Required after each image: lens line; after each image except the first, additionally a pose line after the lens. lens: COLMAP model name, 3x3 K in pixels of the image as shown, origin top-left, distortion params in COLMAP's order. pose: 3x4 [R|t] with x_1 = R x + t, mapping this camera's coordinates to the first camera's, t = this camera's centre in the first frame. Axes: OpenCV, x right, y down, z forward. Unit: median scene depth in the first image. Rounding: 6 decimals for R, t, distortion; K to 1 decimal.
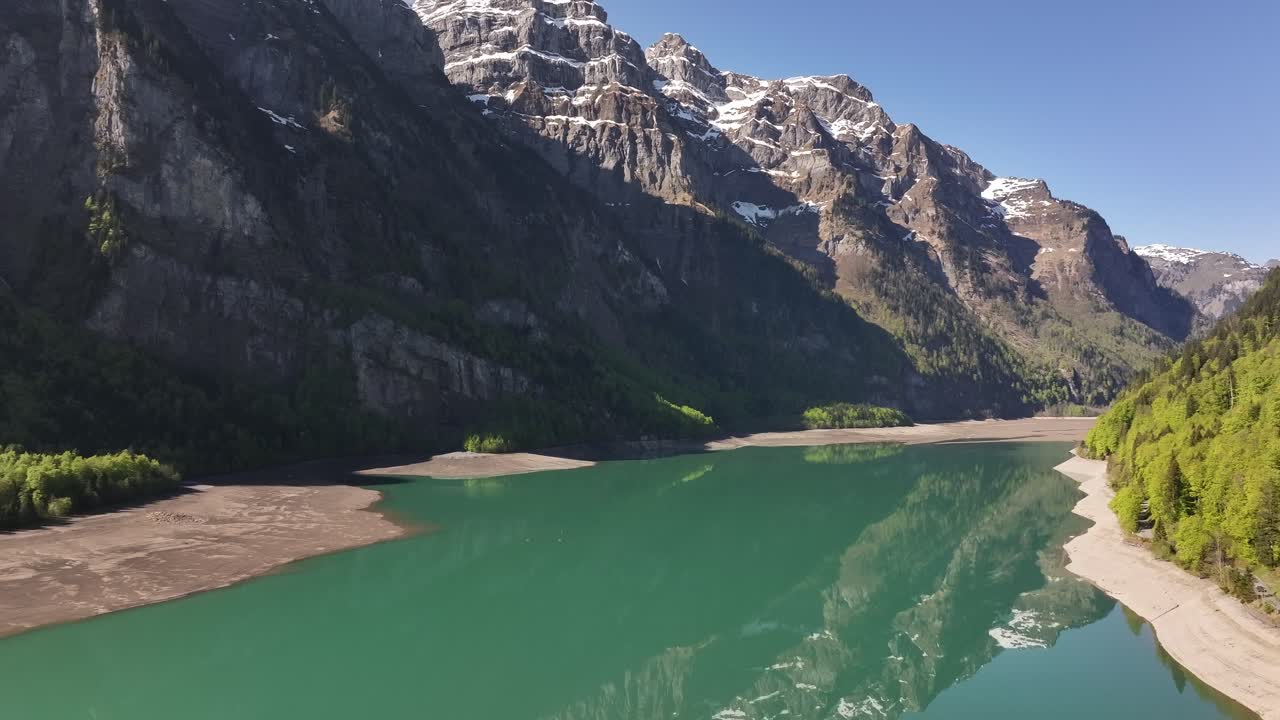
lens RADIAL K [[886.3, 0, 648.2], [0, 886.3, 354.4], [0, 0, 1]] dist [0.008918, -0.001239]
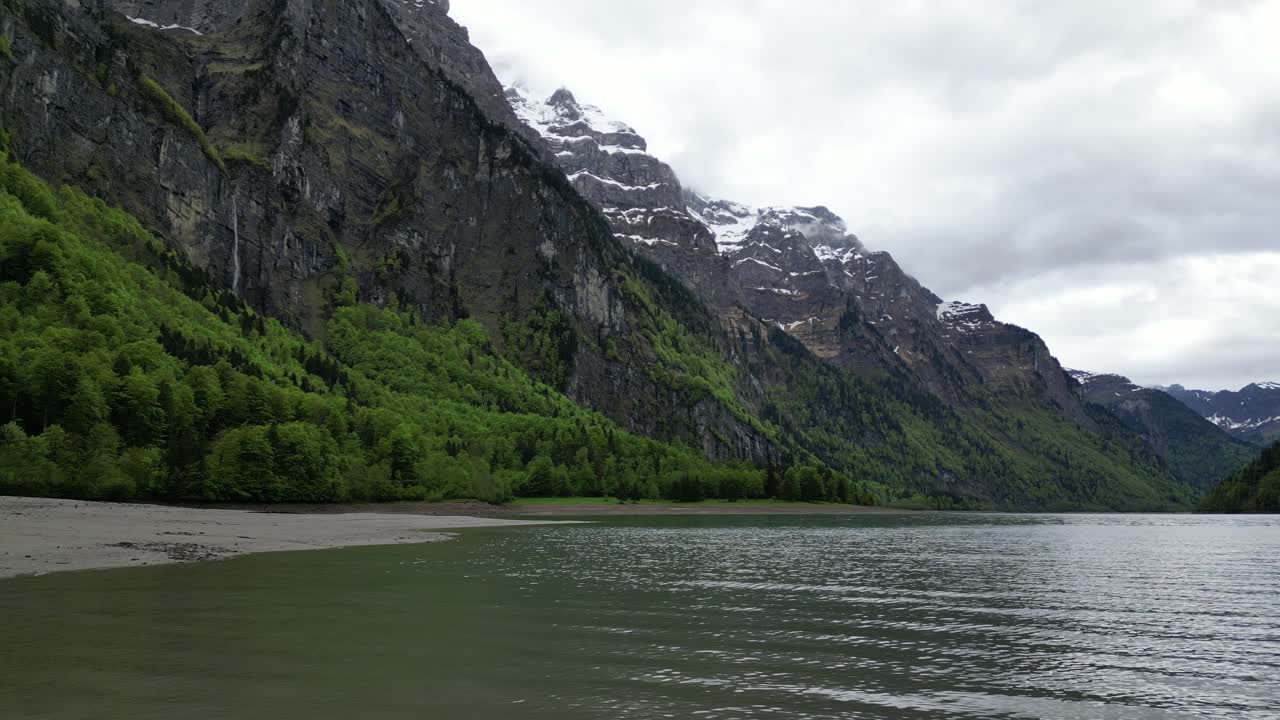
lens RADIAL K [[921.7, 0, 630.3], [0, 921.7, 365.2], [0, 0, 1]] dist [0.062902, -0.001114]
pose [[0.988099, 0.024597, 0.151837, -0.258480], [-0.006996, 0.993296, -0.115383, 0.025380], [-0.153658, 0.112947, 0.981648, -0.108196]]
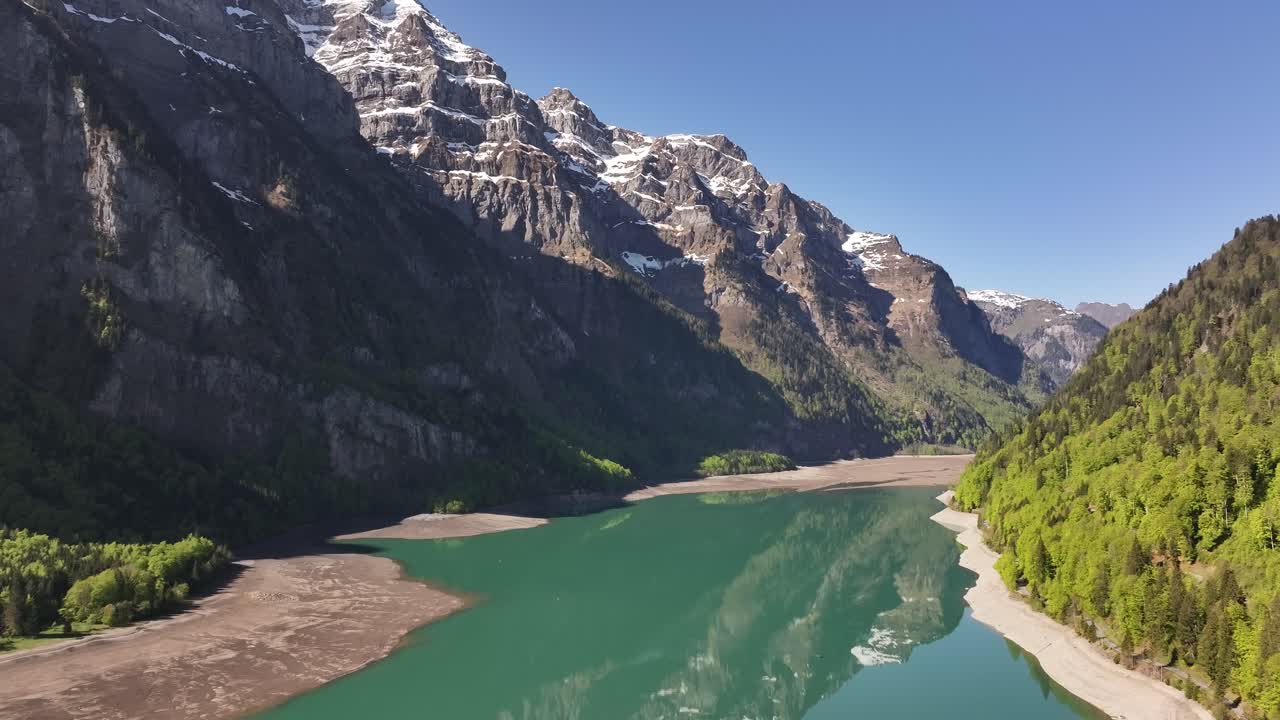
lens RADIAL K [[886.3, 0, 644.5], [0, 886.3, 354.0], [0, 0, 1]] dist [0.008918, -0.001239]
pose [[0.988307, 0.007203, 0.152306, -0.046345], [-0.002804, 0.999573, -0.029078, -0.023717], [-0.152451, 0.028311, 0.987905, -0.059091]]
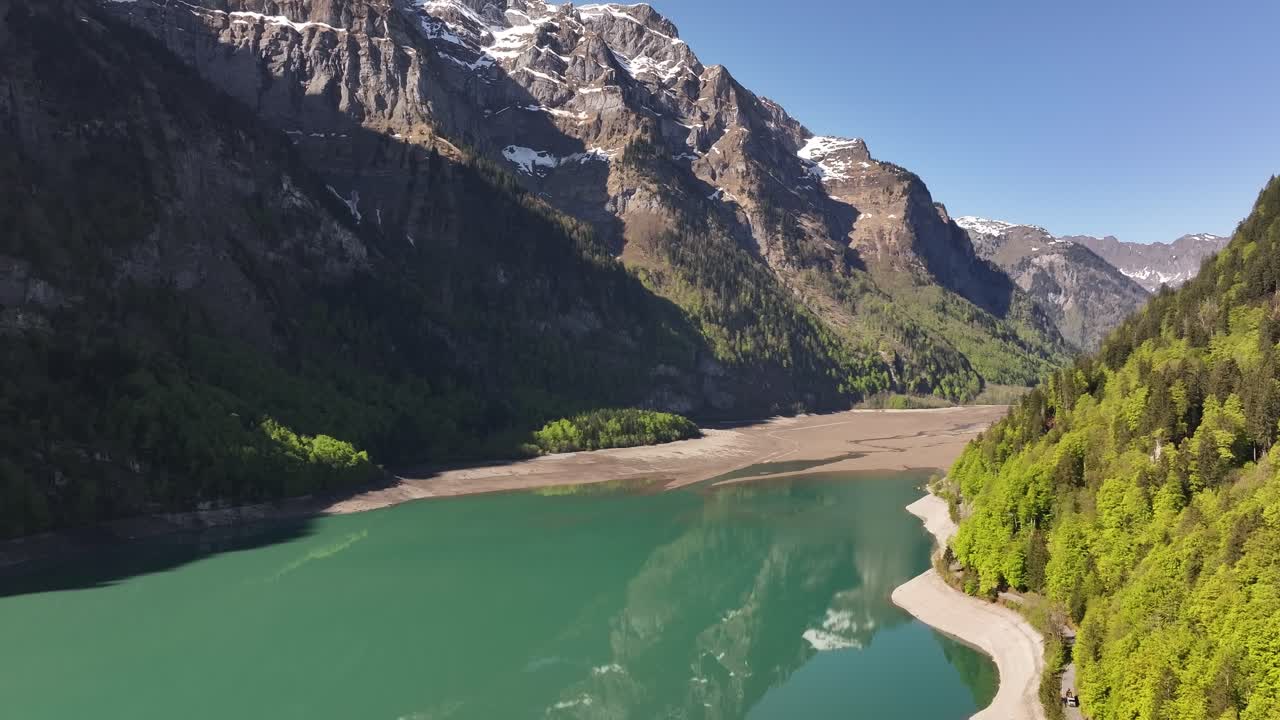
lens RADIAL K [[886.3, 0, 644.8], [0, 886.3, 352.1], [0, 0, 1]] dist [0.008918, -0.001239]
pose [[0.983400, -0.004450, 0.181397, 0.087540], [-0.001462, 0.999473, 0.032441, -0.011206], [-0.181445, -0.032168, 0.982875, 0.205941]]
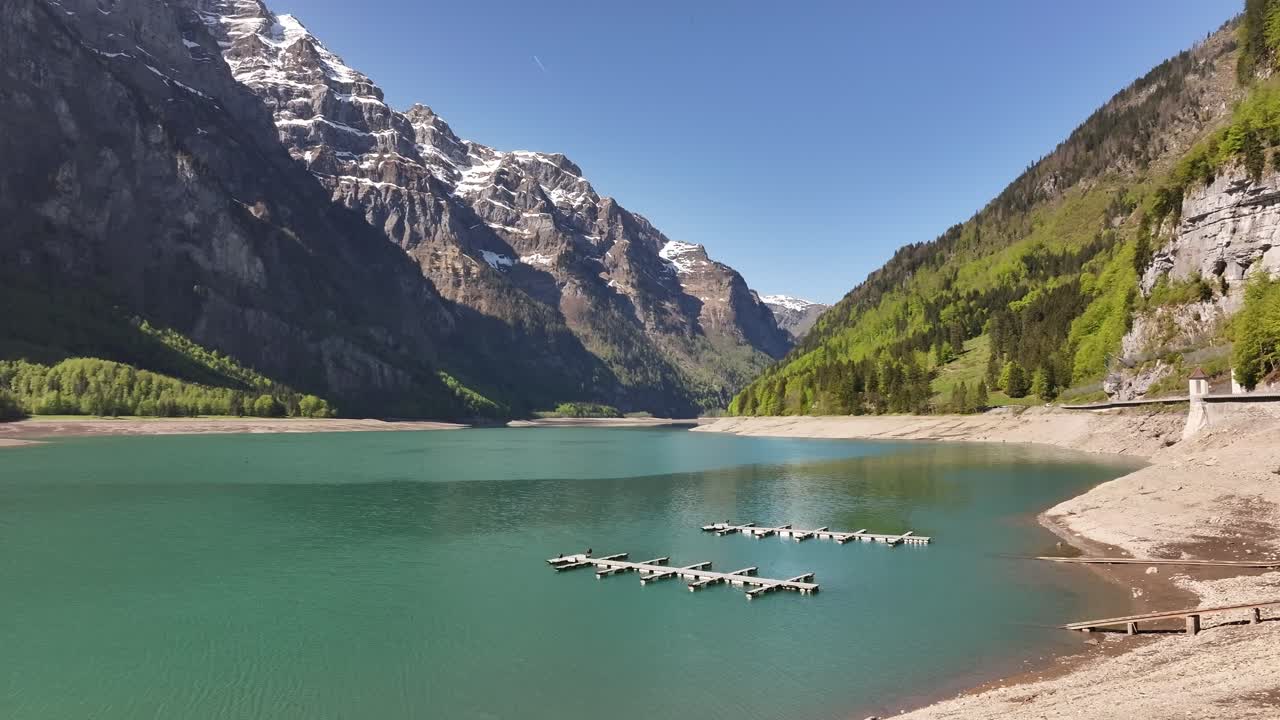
lens RADIAL K [[886.3, 0, 641.3], [0, 886.3, 356.5], [0, 0, 1]] dist [0.008918, -0.001239]
pose [[0.937177, 0.022216, 0.348147, -0.146166], [-0.012380, 0.999460, -0.030452, 0.016267], [-0.348635, 0.024229, 0.936945, -0.304660]]
